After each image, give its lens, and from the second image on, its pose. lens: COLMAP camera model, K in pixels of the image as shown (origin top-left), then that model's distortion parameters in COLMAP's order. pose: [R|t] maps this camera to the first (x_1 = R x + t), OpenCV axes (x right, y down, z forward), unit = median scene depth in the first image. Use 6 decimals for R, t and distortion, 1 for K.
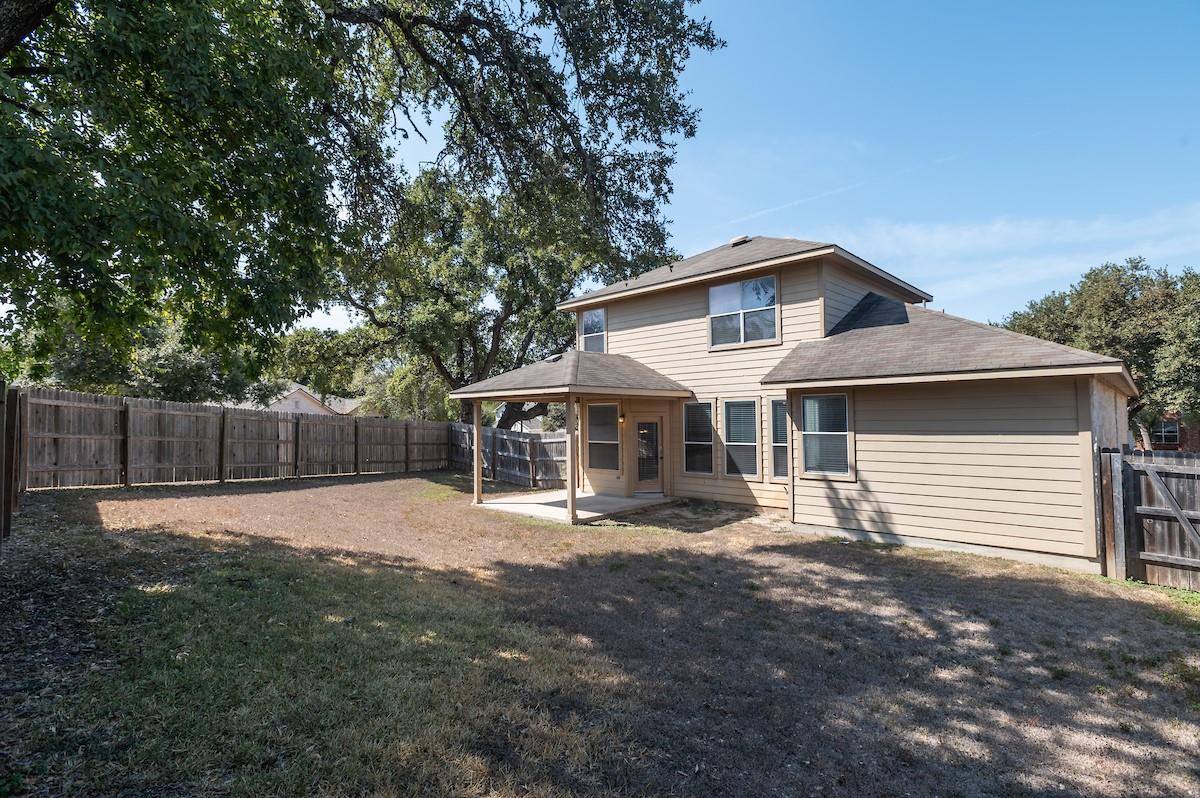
lens RADIAL K [[566.3, 0, 600.0], [0, 566.3, 399.0], [0, 0, 1]] dist [-0.002582, -0.000219]
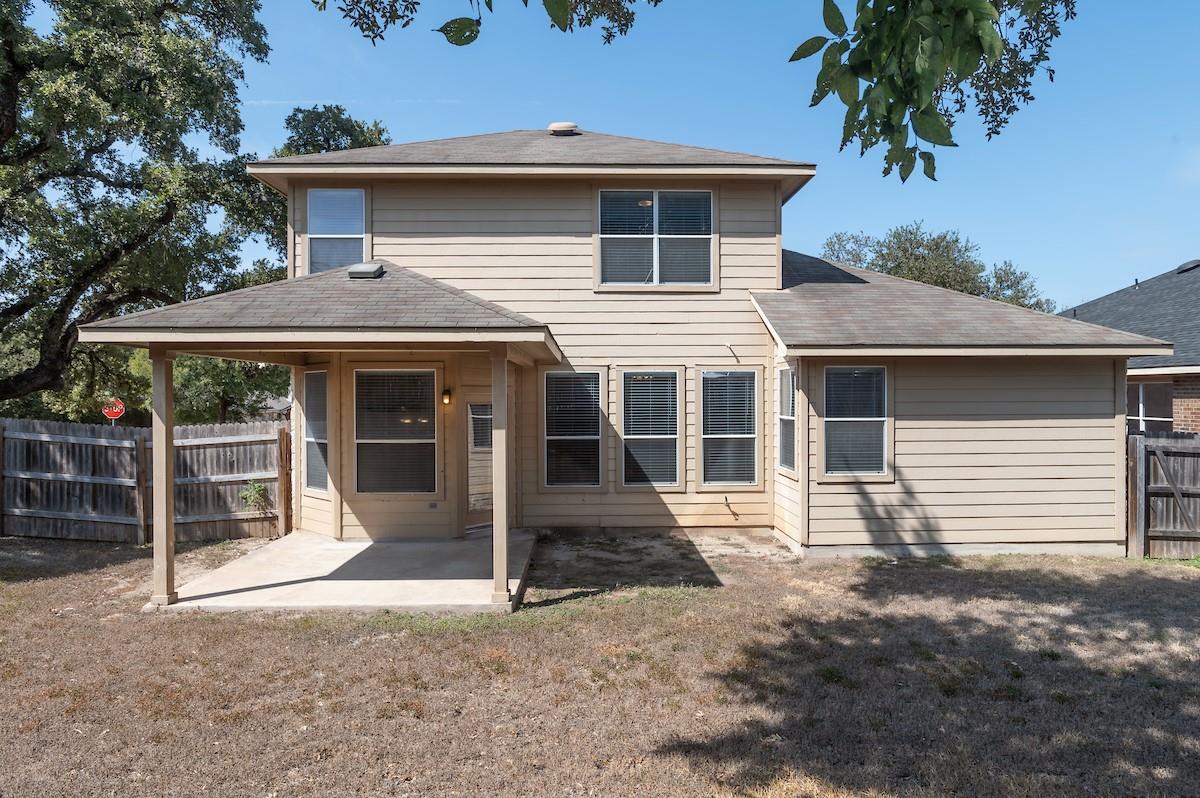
lens RADIAL K [[719.6, 0, 600.0], [0, 719.6, 399.0], [0, 0, 1]] dist [-0.012549, 0.000223]
pose [[0.705344, 0.004460, 0.708851, -0.399880], [-0.029028, 0.999323, 0.022596, 0.018382], [-0.708271, -0.036514, 0.704996, 0.465986]]
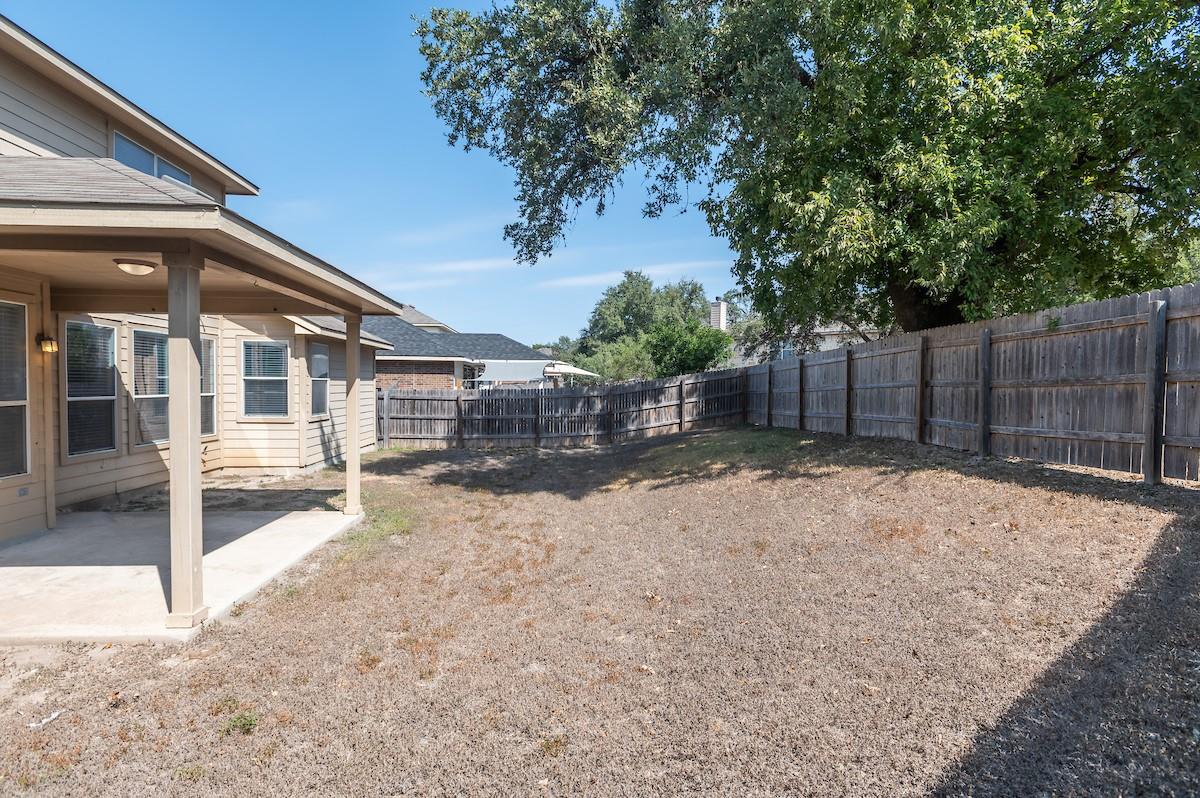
lens RADIAL K [[571.3, 0, 600.0], [0, 571.3, 399.0], [0, 0, 1]] dist [-0.031363, -0.000355]
pose [[-0.752288, -0.011799, 0.658729, -0.607681], [-0.024296, 0.999656, -0.009841, 0.078560], [-0.658386, -0.023408, -0.752316, 1.187070]]
